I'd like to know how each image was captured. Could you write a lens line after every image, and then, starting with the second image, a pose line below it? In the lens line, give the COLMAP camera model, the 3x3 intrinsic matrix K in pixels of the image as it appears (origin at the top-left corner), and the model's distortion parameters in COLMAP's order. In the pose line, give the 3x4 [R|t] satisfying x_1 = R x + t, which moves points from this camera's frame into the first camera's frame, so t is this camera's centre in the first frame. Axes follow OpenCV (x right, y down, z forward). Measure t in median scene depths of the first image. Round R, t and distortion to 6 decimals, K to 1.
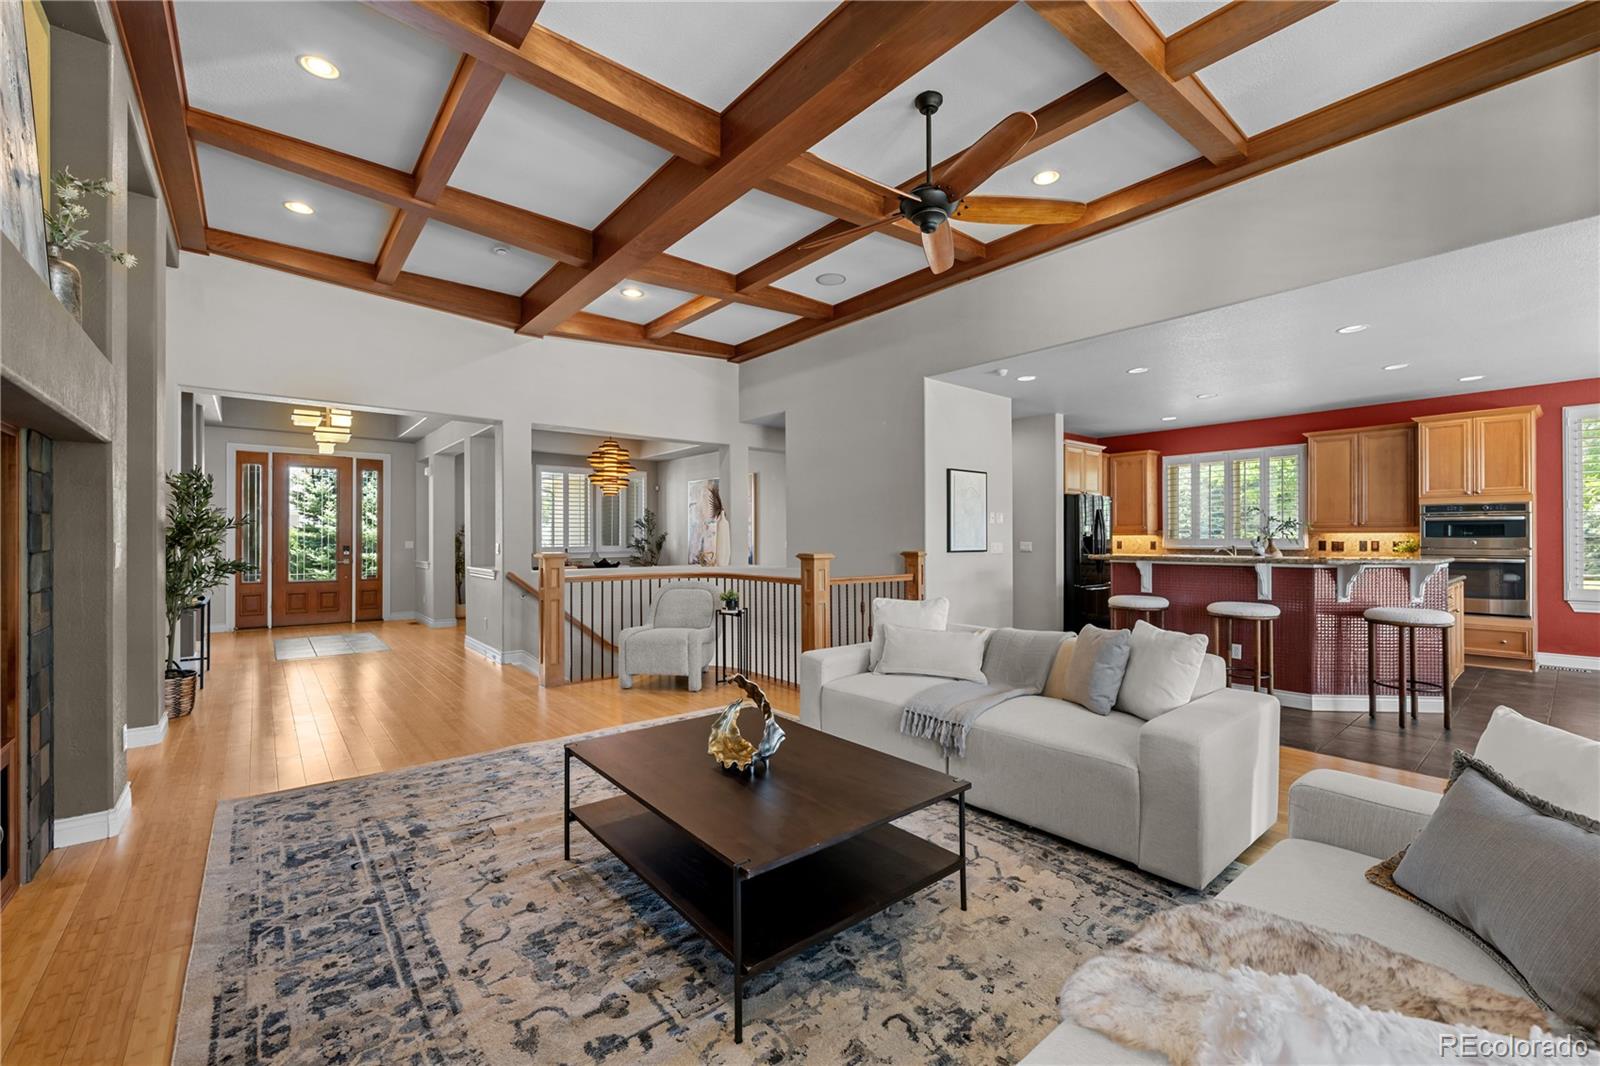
lens RADIAL K [[653.2, 0, 800.3], [0, 653.2, 535.1], [0, 0, 1]] dist [0.001990, -0.000143]
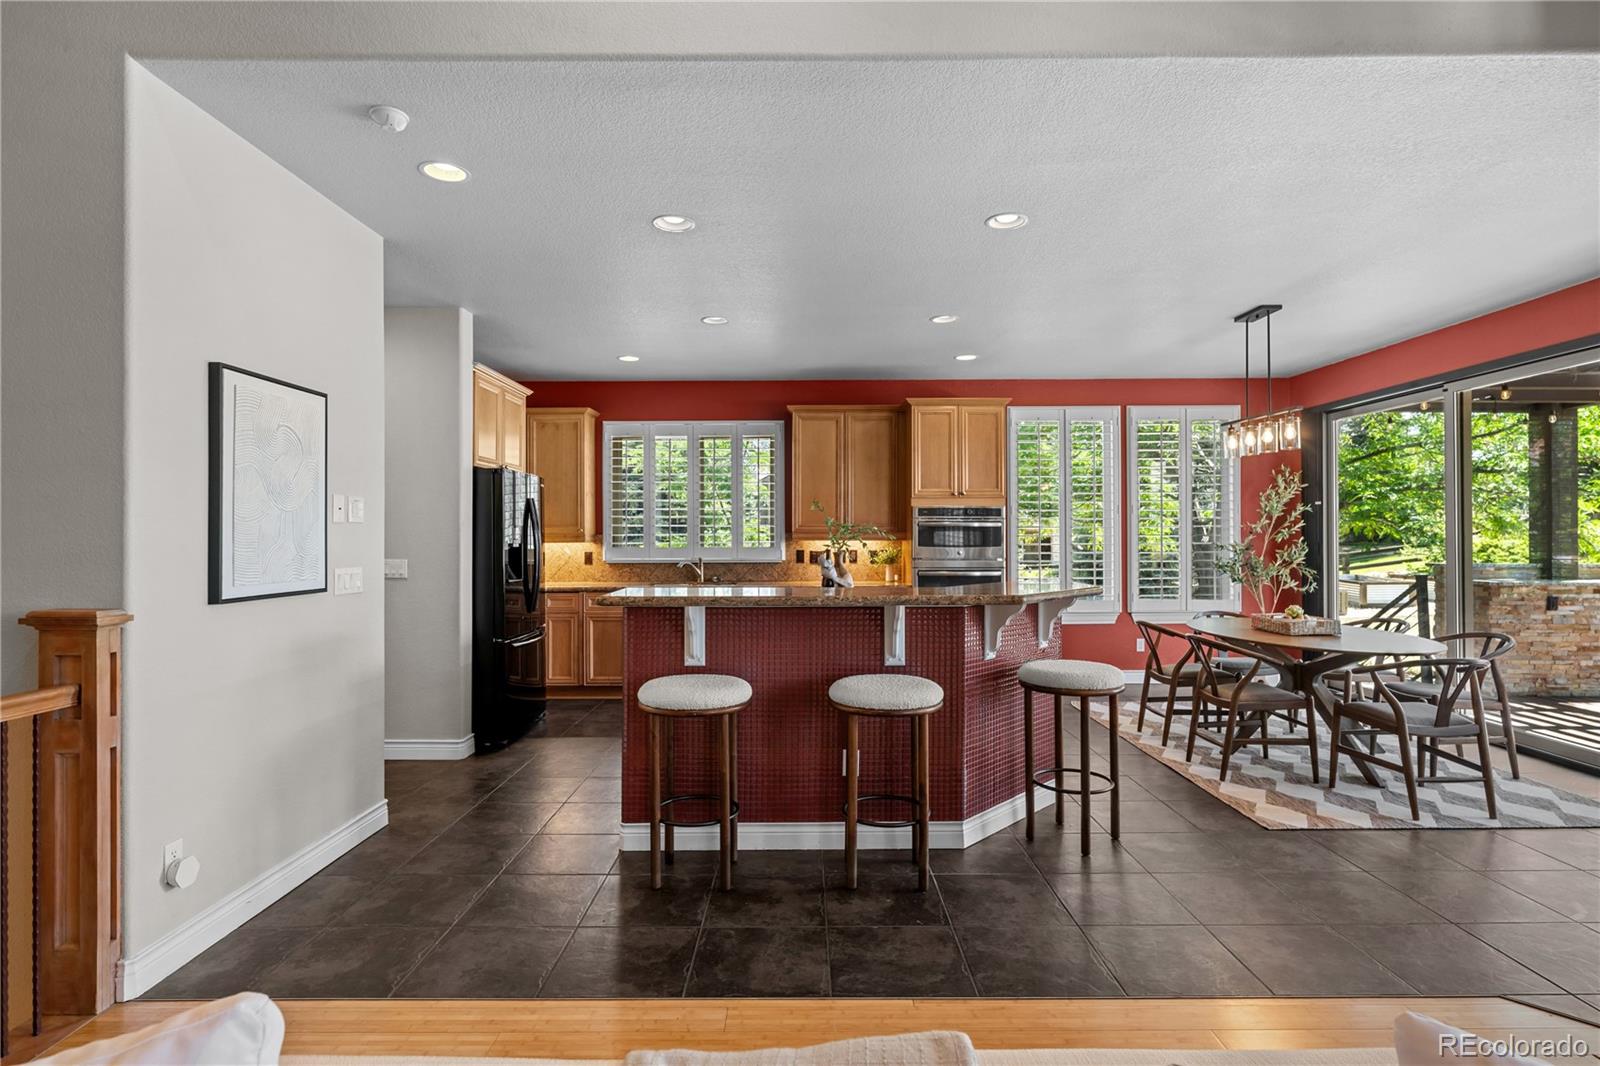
lens RADIAL K [[798.0, 0, 805.8], [0, 798.0, 529.0], [0, 0, 1]] dist [-0.005274, 0.001835]
pose [[0.632726, 0.007222, 0.774342, 0.099821], [-0.002916, 0.999972, -0.006943, -0.011667], [-0.774370, 0.002135, 0.632729, 0.496419]]
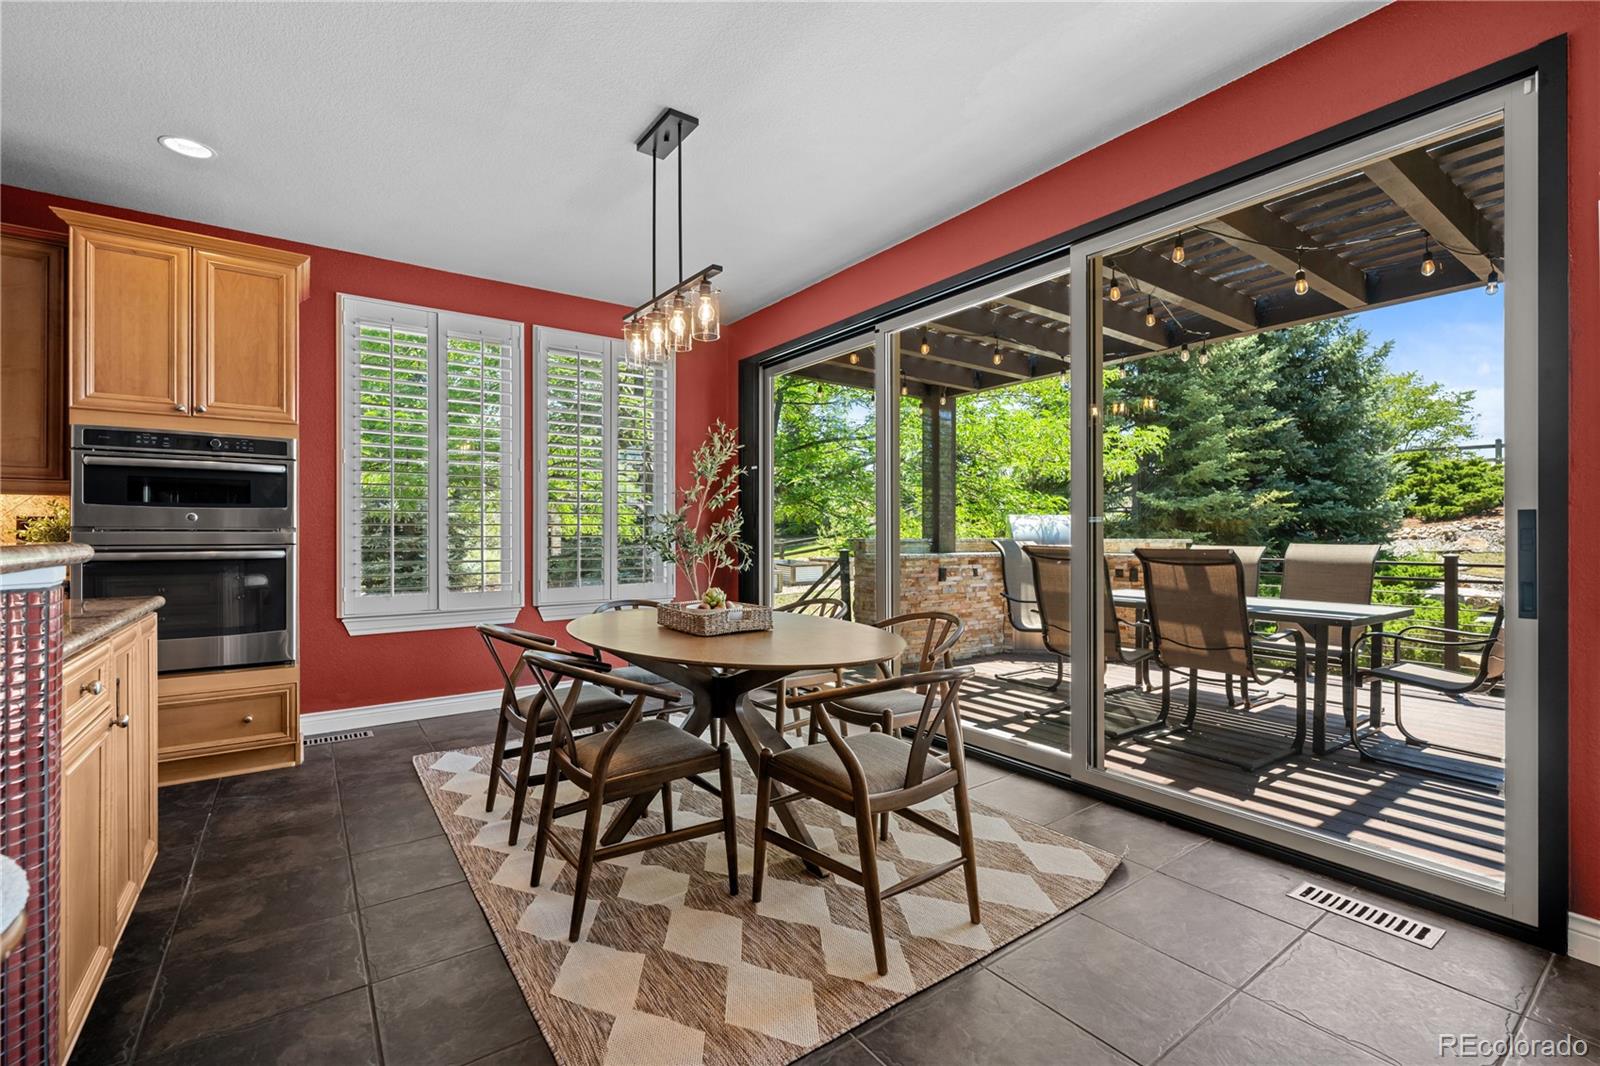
lens RADIAL K [[682.7, 0, 802.2], [0, 682.7, 534.3], [0, 0, 1]] dist [0.002997, -0.000531]
pose [[0.060006, 0.002526, 0.998195, 0.567562], [-0.004206, 0.999989, -0.002277, 0.022550], [-0.998189, -0.004061, 0.060016, 0.536352]]
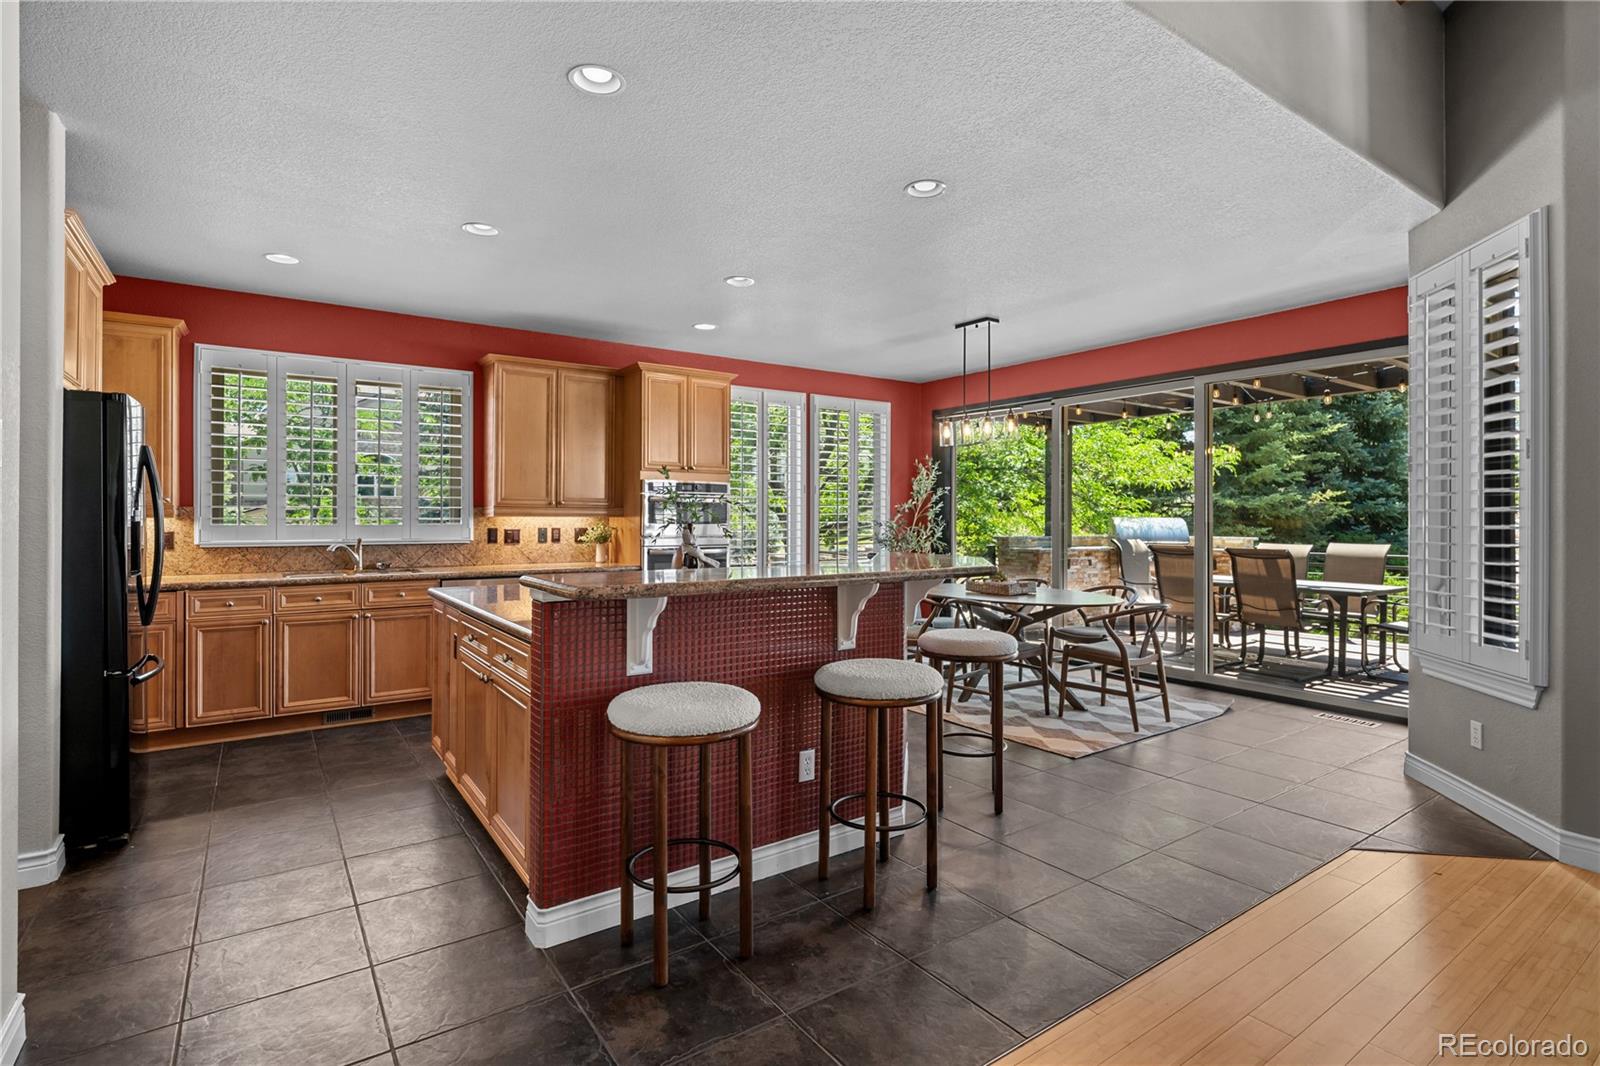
lens RADIAL K [[769.2, 0, 791.0], [0, 769.2, 519.0], [0, 0, 1]] dist [0.000928, 0.000333]
pose [[0.076761, 0.001763, 0.997048, 0.083970], [-0.007094, 0.999974, -0.001222, -0.001872], [-0.997024, -0.006980, 0.076771, 0.794844]]
